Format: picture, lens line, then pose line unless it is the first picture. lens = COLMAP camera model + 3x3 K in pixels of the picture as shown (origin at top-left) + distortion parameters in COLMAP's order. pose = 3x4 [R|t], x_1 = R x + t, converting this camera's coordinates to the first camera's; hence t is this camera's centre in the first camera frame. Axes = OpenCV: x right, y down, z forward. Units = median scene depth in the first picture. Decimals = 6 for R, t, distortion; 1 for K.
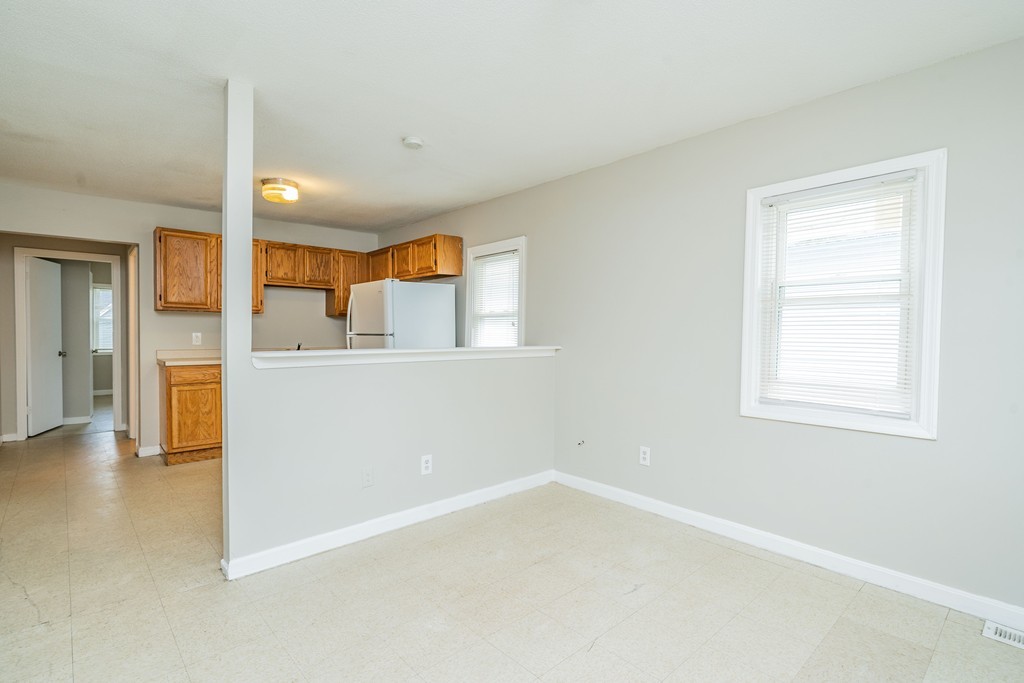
lens RADIAL K [[495.4, 0, 508.2], [0, 495.4, 345.8], [0, 0, 1]] dist [-0.003805, 0.001180]
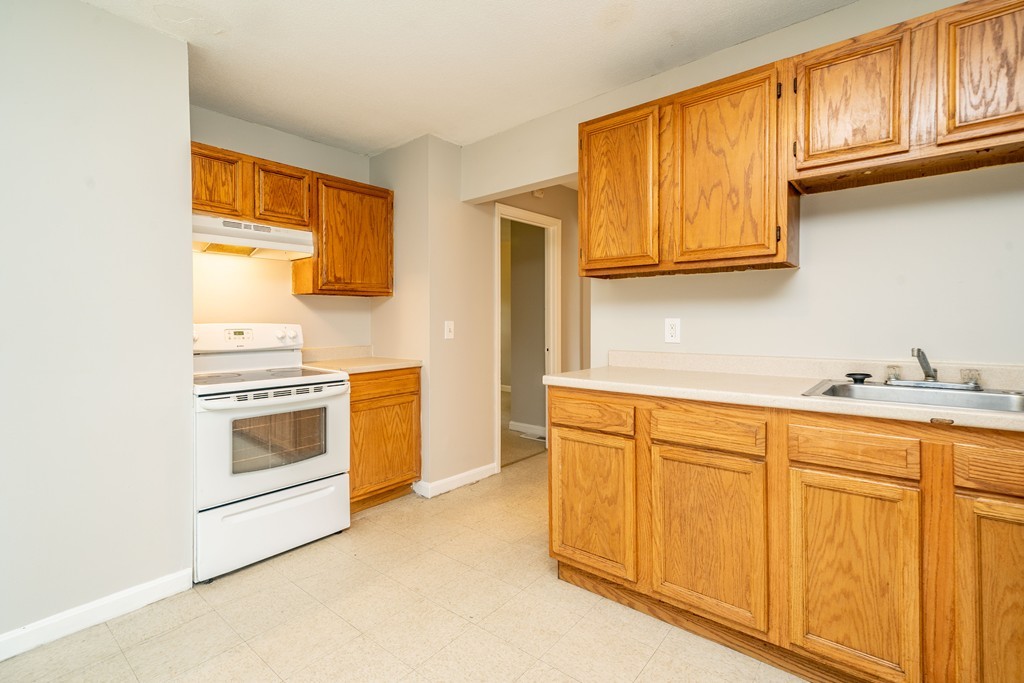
lens RADIAL K [[470.2, 0, 510.9], [0, 470.2, 322.6], [0, 0, 1]] dist [0.000796, 0.000220]
pose [[0.137600, 0.000201, -0.990488, -0.212980], [-0.017740, 0.999840, -0.002262, -0.020474], [0.990329, 0.017882, 0.137582, 0.878969]]
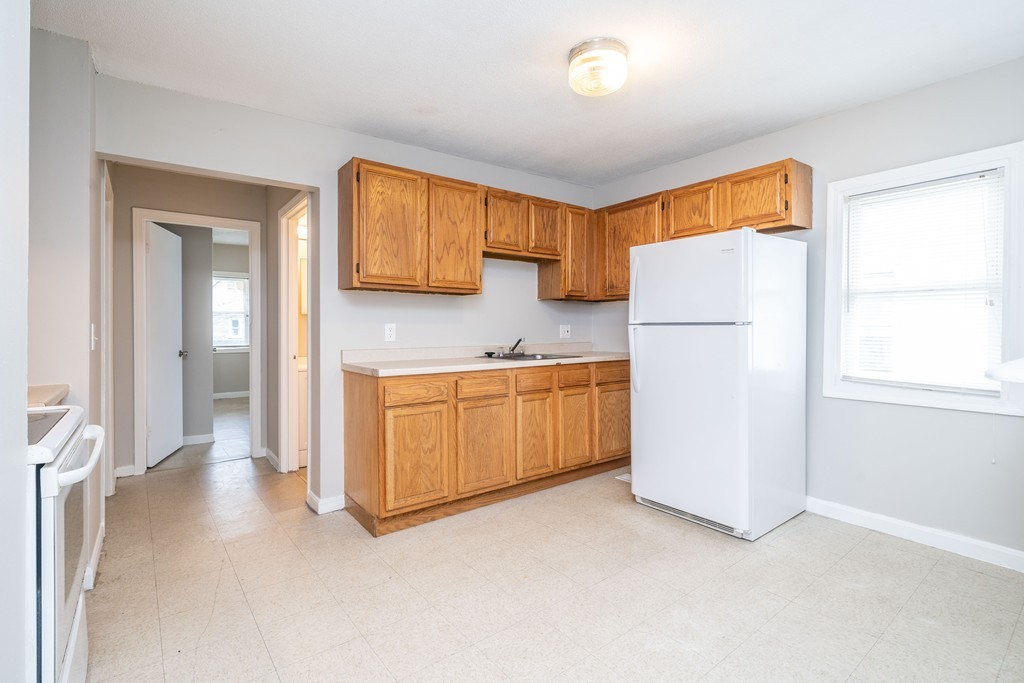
lens RADIAL K [[487.3, 0, 502.6], [0, 487.3, 333.2], [0, 0, 1]] dist [0.003103, 0.000469]
pose [[0.996195, -0.004201, -0.087055, -0.476048], [0.002990, 0.999897, -0.014033, -0.004140], [0.087105, 0.013719, 0.996105, 0.401274]]
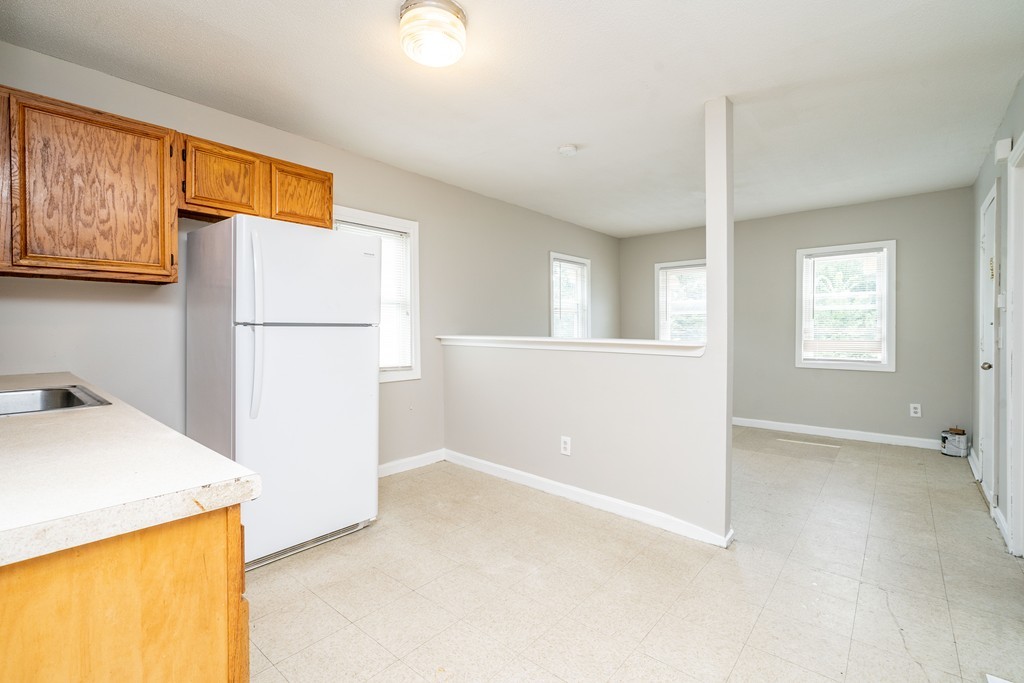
lens RADIAL K [[473.0, 0, 514.7], [0, 473.0, 329.9], [0, 0, 1]] dist [0.002441, 0.000168]
pose [[-0.145481, -0.011146, 0.989298, -0.867184], [0.017915, 0.999743, 0.013898, -0.021959], [-0.989199, 0.019746, -0.145244, 0.912895]]
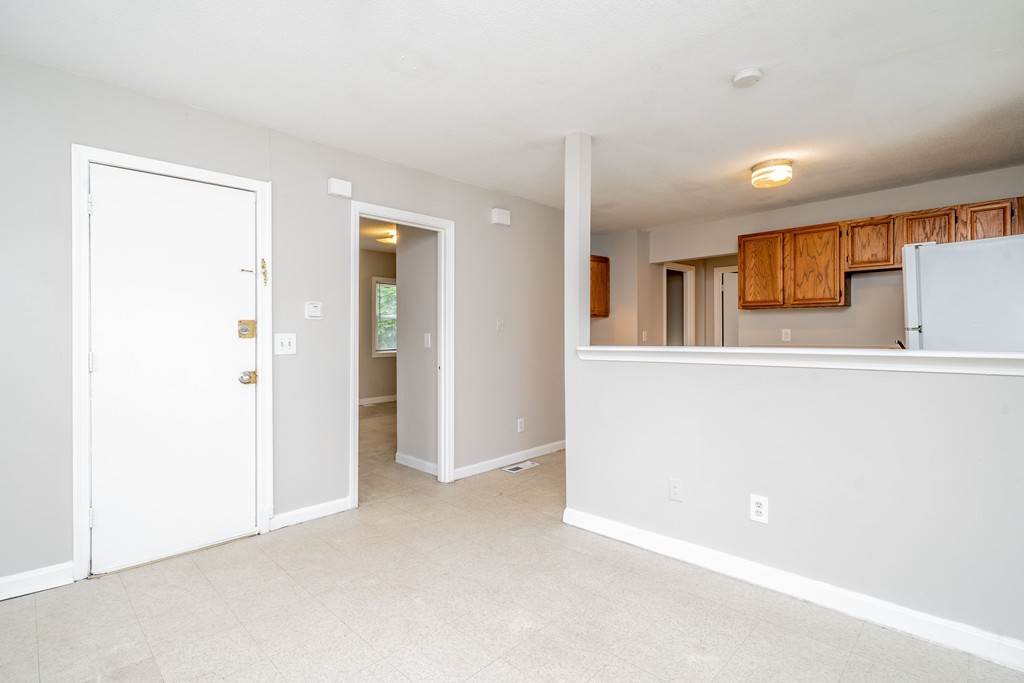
lens RADIAL K [[487.3, 0, 502.6], [0, 487.3, 333.2], [0, 0, 1]] dist [0.003103, 0.000469]
pose [[0.046744, -0.003588, -0.998900, 0.384729], [-0.014316, 0.999888, -0.004261, -0.006280], [0.998804, 0.014499, 0.046688, 0.423835]]
